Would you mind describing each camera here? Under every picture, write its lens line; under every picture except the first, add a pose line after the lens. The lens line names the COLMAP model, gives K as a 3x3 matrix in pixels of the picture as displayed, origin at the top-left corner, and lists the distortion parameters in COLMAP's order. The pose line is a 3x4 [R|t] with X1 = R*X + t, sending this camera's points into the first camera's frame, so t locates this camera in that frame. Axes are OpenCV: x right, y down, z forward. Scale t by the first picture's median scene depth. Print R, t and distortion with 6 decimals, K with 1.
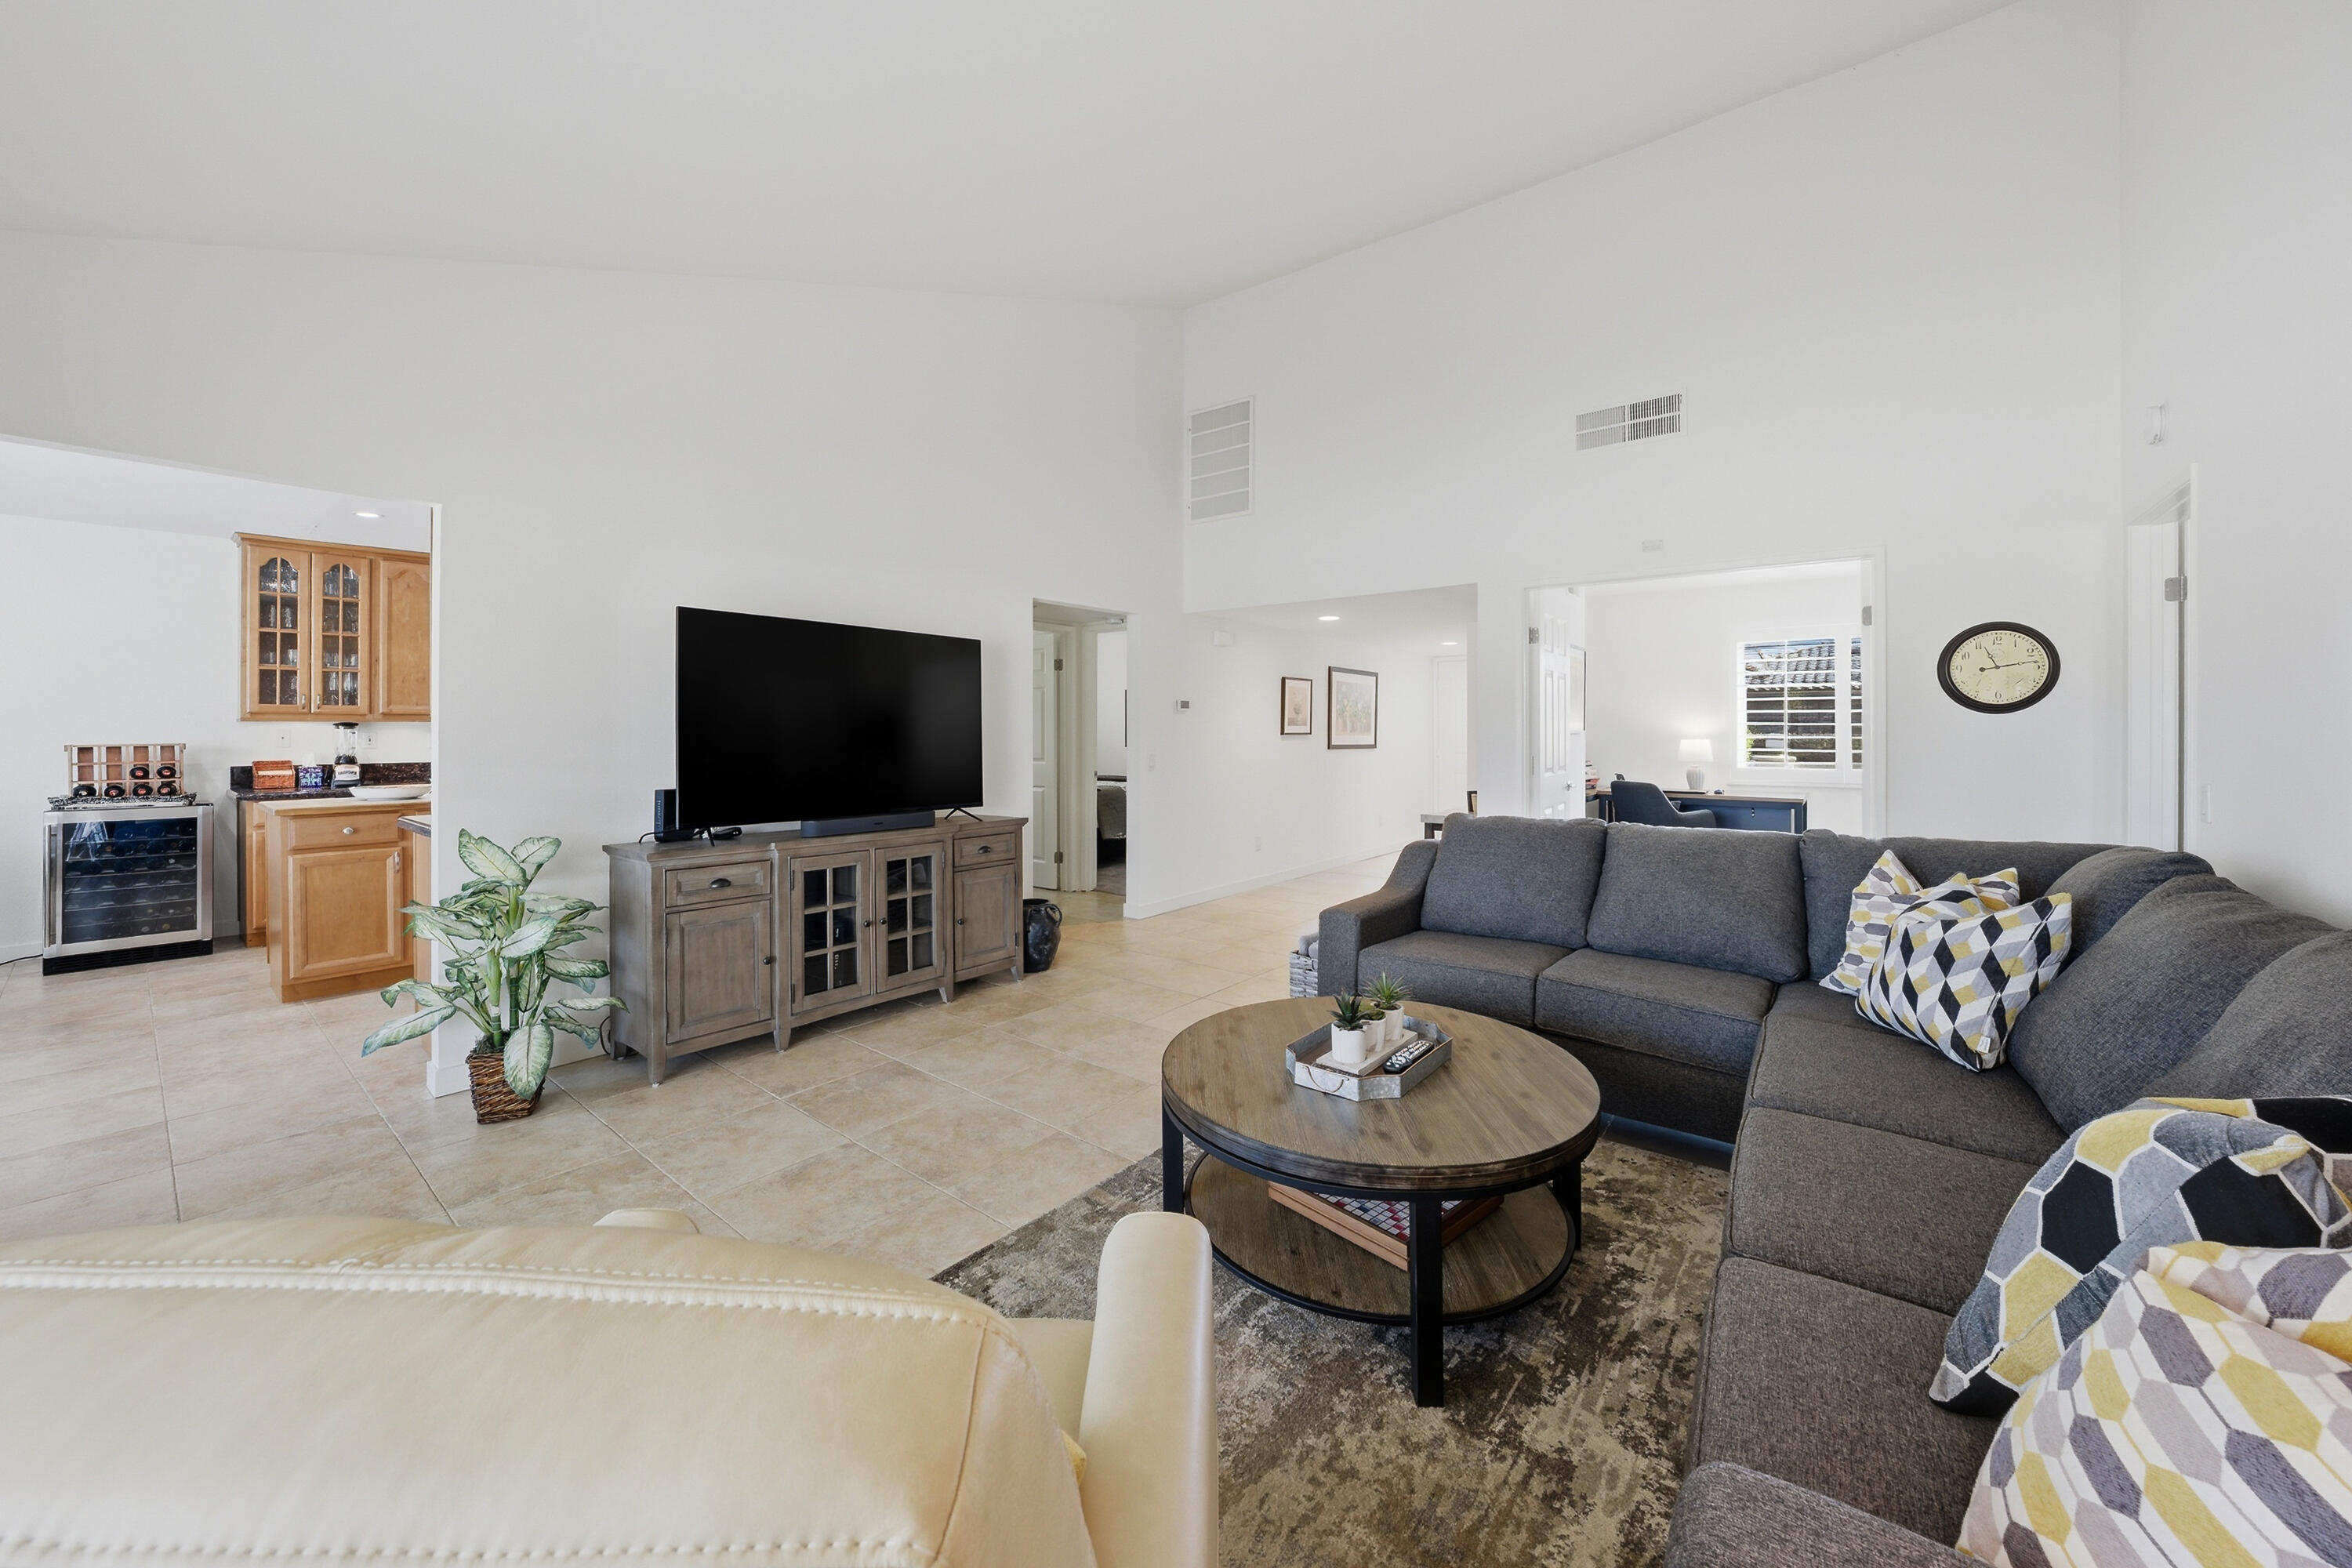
lens RADIAL K [[874.2, 0, 1175.5], [0, 874.2, 732.4], [0, 0, 1]] dist [-0.000116, 0.000239]
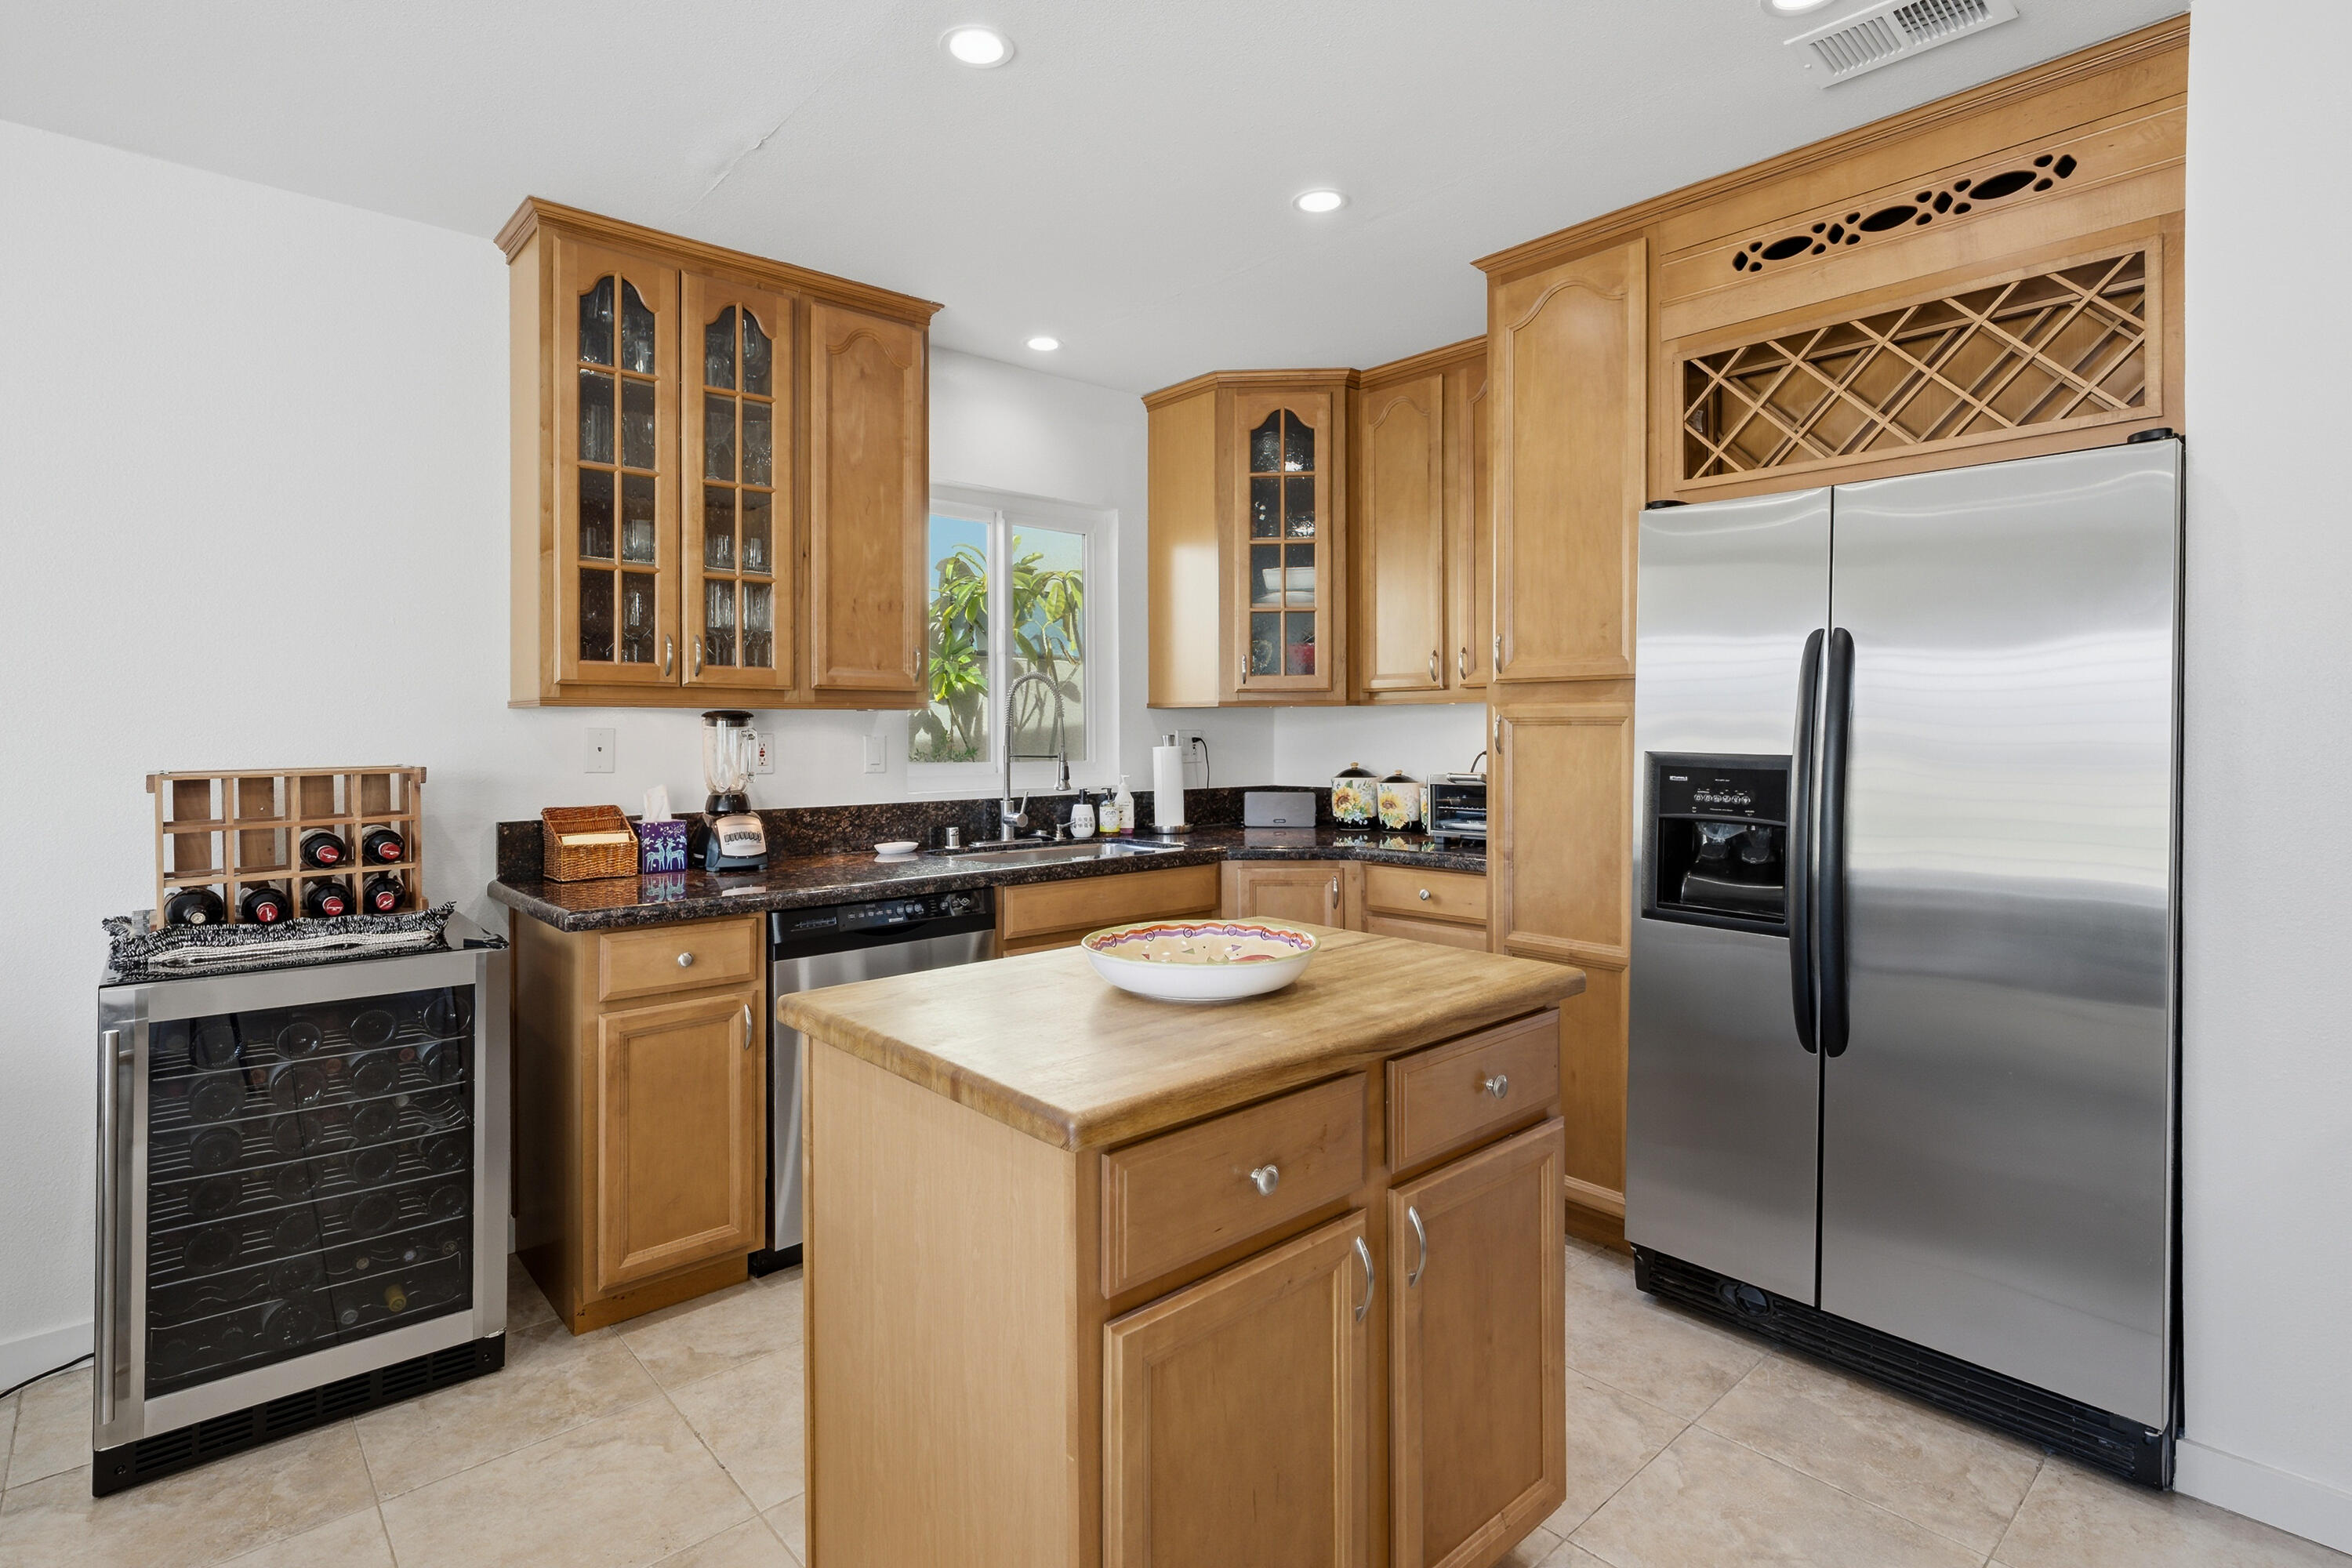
lens RADIAL K [[1137.4, 0, 1178.9], [0, 1137.4, 734.4], [0, 0, 1]] dist [0.014129, -0.000802]
pose [[0.989703, 0.001106, -0.143135, -0.714305], [-0.000247, 0.999982, 0.006018, -0.003947], [0.143139, -0.005921, 0.989685, 0.542941]]
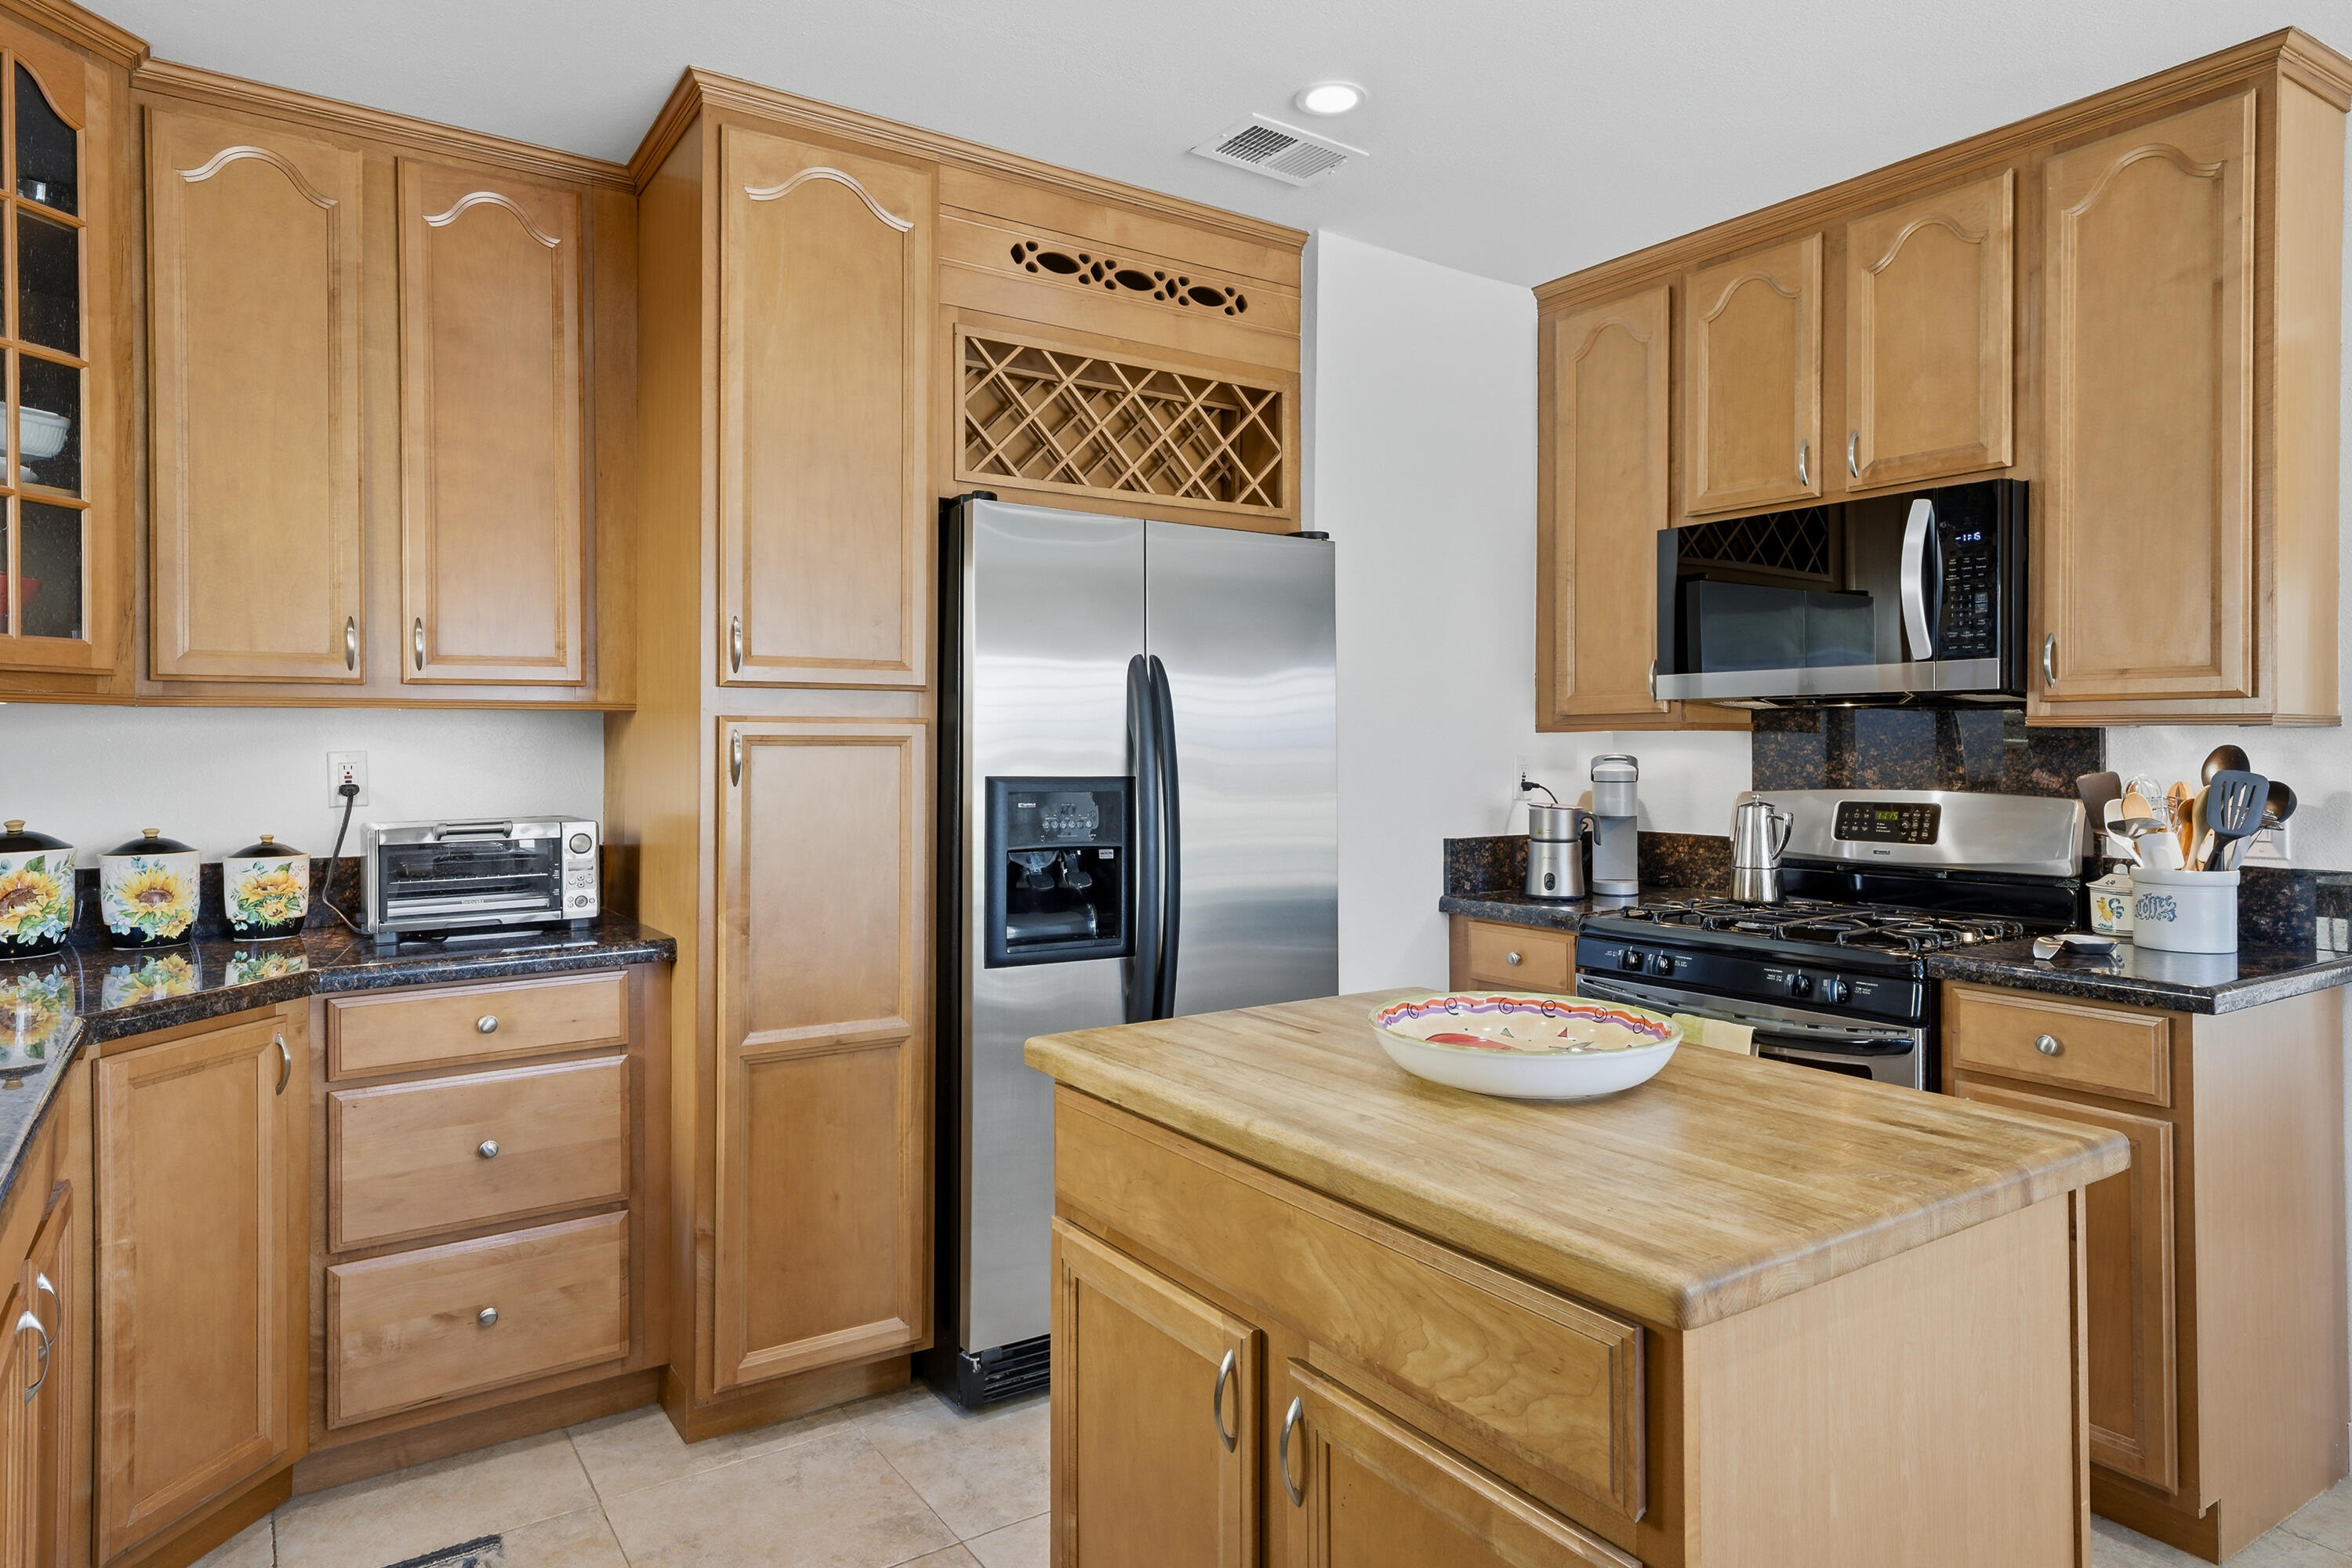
lens RADIAL K [[1407.9, 0, 1178.8], [0, 1407.9, 746.7], [0, 0, 1]] dist [0.004312, 0.001464]
pose [[0.286166, -0.000729, 0.958180, -1.094304], [-0.000496, 0.999999, 0.000909, -0.005673], [-0.958180, -0.000735, 0.286165, 0.856565]]
